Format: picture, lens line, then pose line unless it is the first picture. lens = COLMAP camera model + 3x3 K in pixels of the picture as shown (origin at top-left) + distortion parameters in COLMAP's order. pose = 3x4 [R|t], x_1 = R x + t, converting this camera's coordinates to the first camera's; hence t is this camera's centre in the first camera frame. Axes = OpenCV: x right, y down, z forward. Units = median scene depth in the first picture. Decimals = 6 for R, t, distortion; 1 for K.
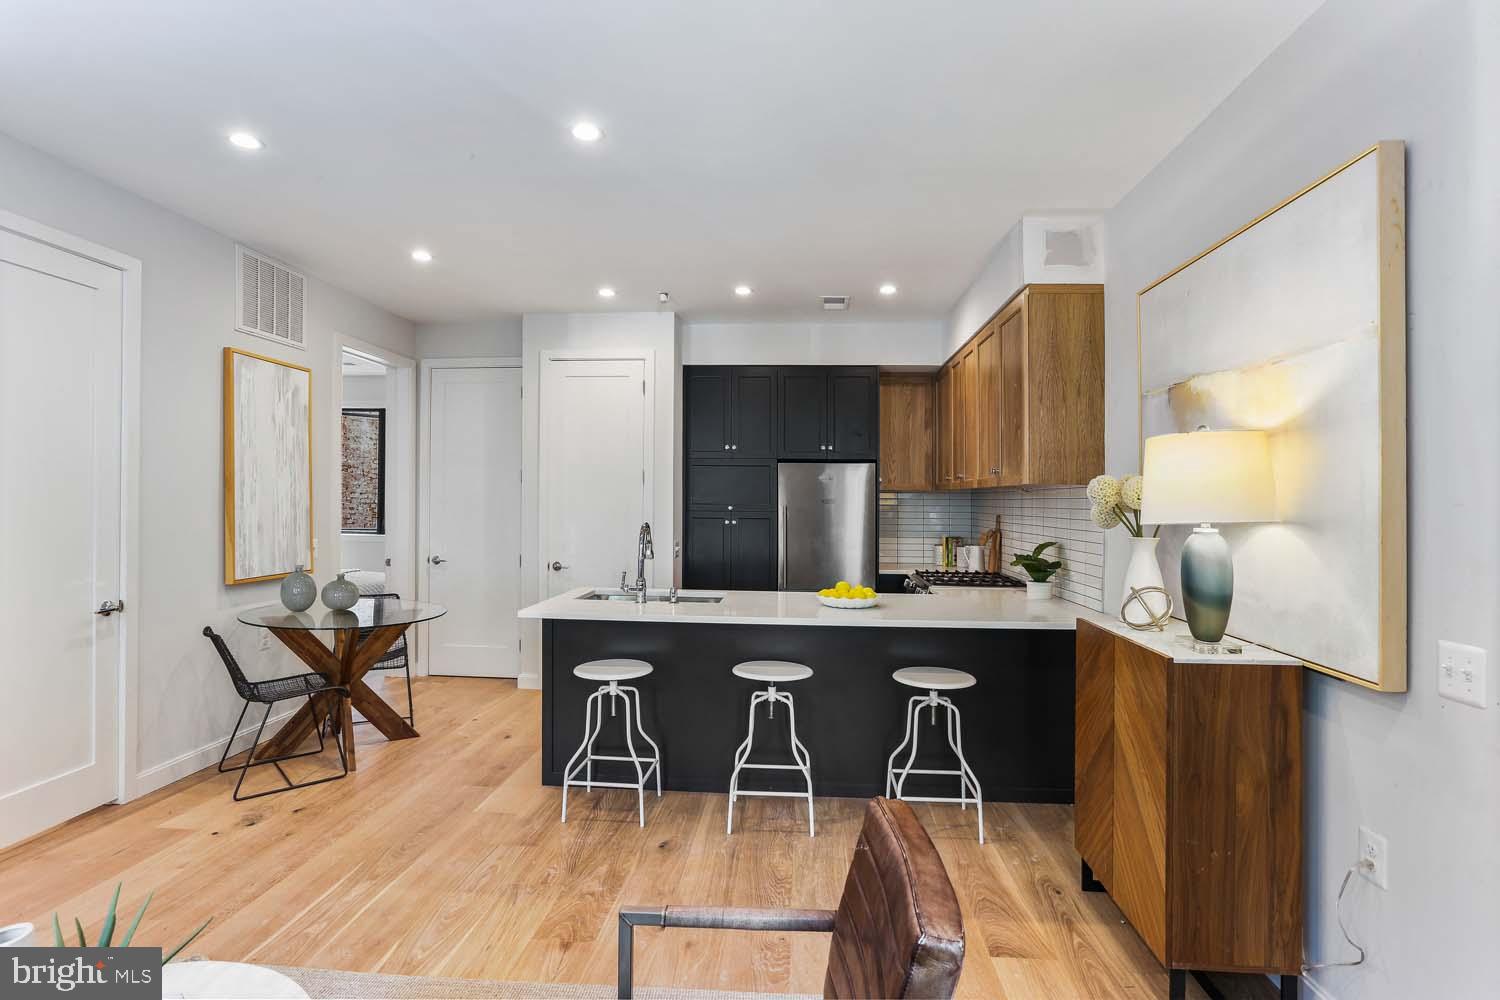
lens RADIAL K [[744.7, 0, 748.3], [0, 744.7, 496.2], [0, 0, 1]] dist [-0.028628, 0.009672]
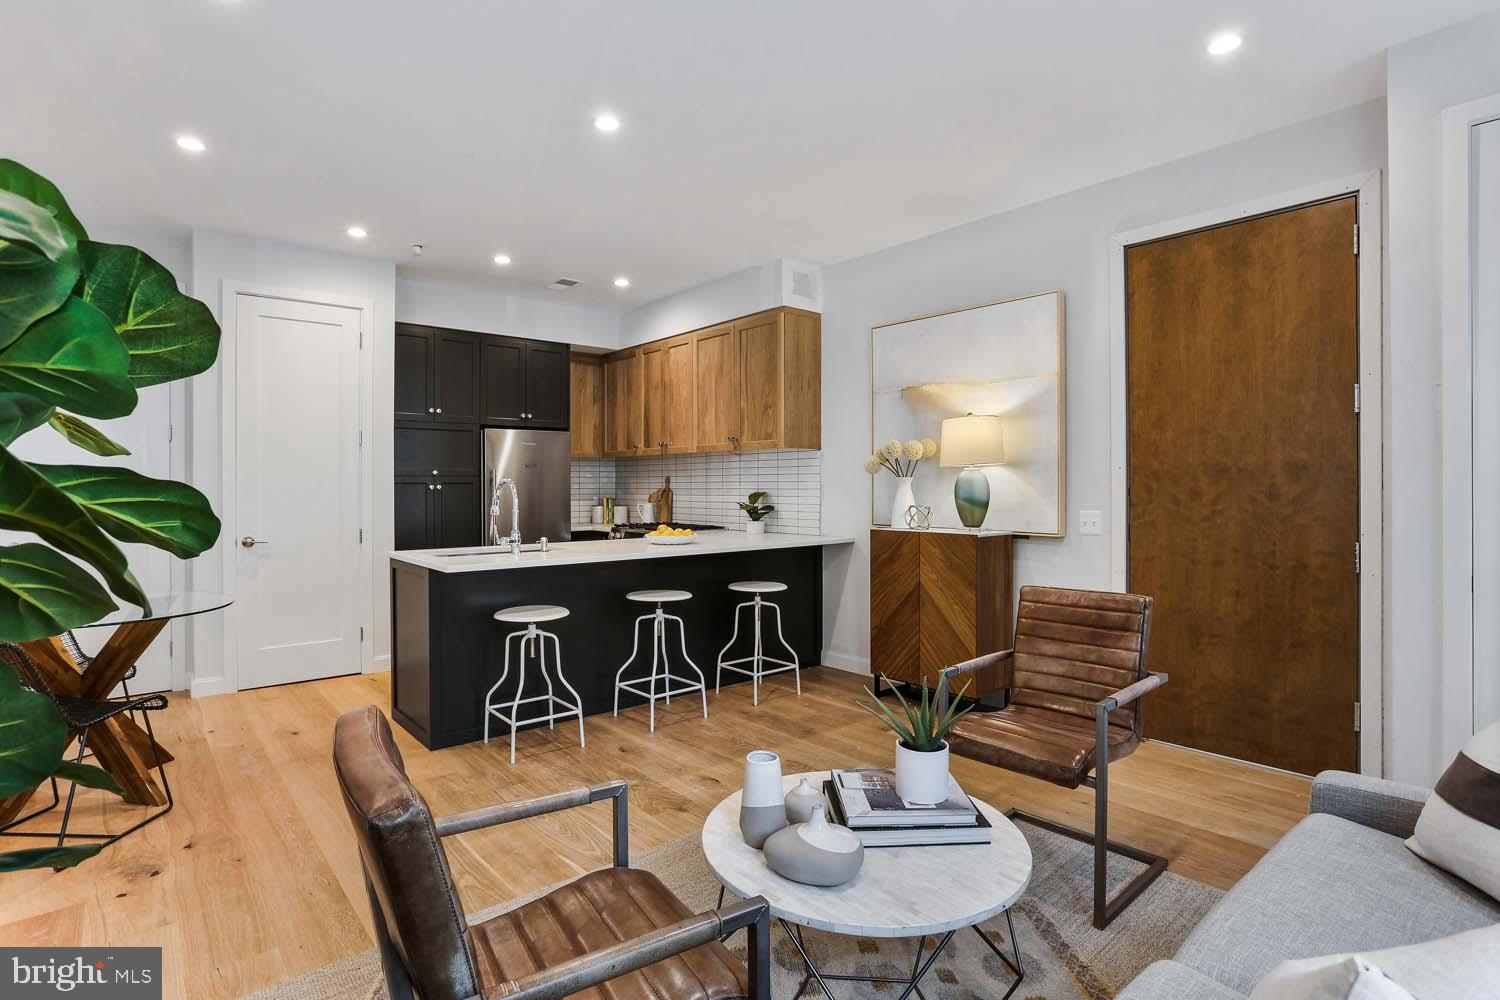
lens RADIAL K [[744.7, 0, 748.6], [0, 744.7, 486.7], [0, 0, 1]] dist [-0.028628, 0.009672]
pose [[0.714219, -0.016916, 0.699718, -0.675460], [0.007646, 0.999837, 0.016367, 0.035243], [-0.699881, -0.006339, 0.714232, 0.028930]]
